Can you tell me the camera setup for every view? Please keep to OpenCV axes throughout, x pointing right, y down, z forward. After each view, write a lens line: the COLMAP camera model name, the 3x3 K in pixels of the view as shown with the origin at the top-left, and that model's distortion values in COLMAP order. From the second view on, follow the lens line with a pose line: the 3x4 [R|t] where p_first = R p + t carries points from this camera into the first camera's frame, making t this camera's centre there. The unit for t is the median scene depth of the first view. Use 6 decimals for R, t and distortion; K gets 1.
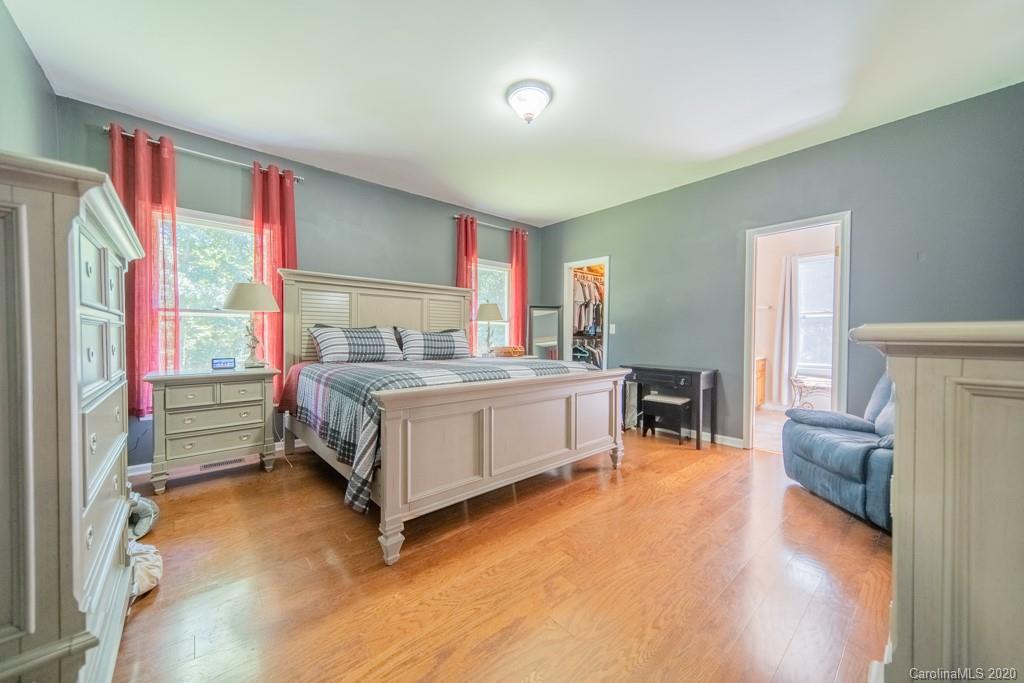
lens RADIAL K [[365.5, 0, 510.5], [0, 365.5, 340.9], [0, 0, 1]] dist [0.005325, -0.000221]
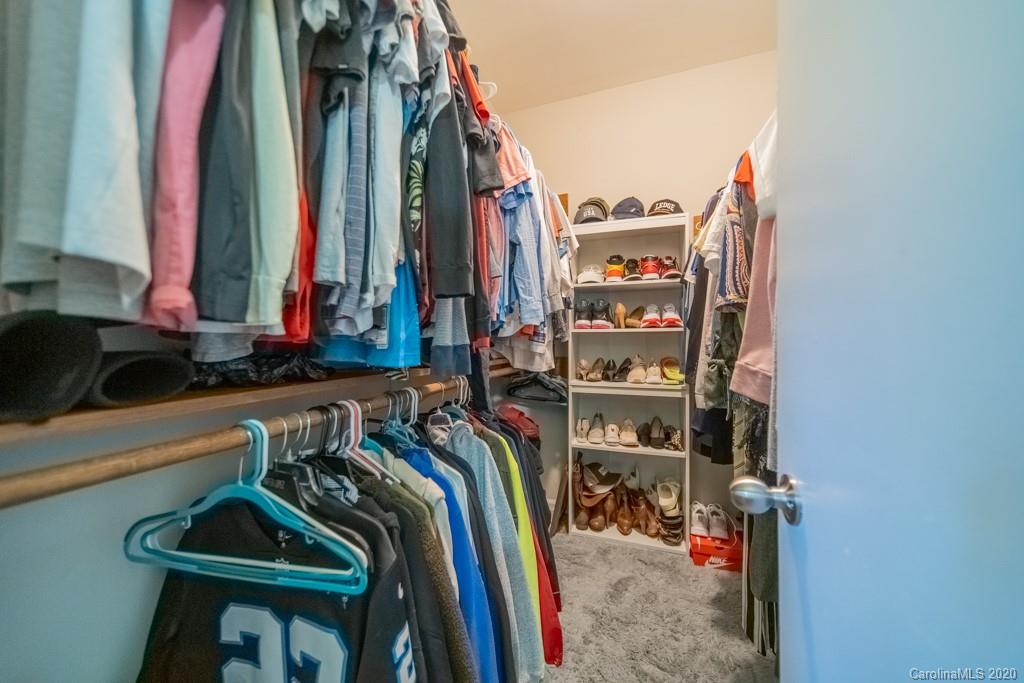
lens RADIAL K [[365.5, 0, 510.5], [0, 365.5, 340.9], [0, 0, 1]] dist [0.005325, -0.000221]
pose [[0.880933, -0.004218, 0.473222, 0.197886], [0.011384, 0.999860, -0.012281, -0.024747], [-0.473104, 0.016206, 0.880858, 0.870939]]
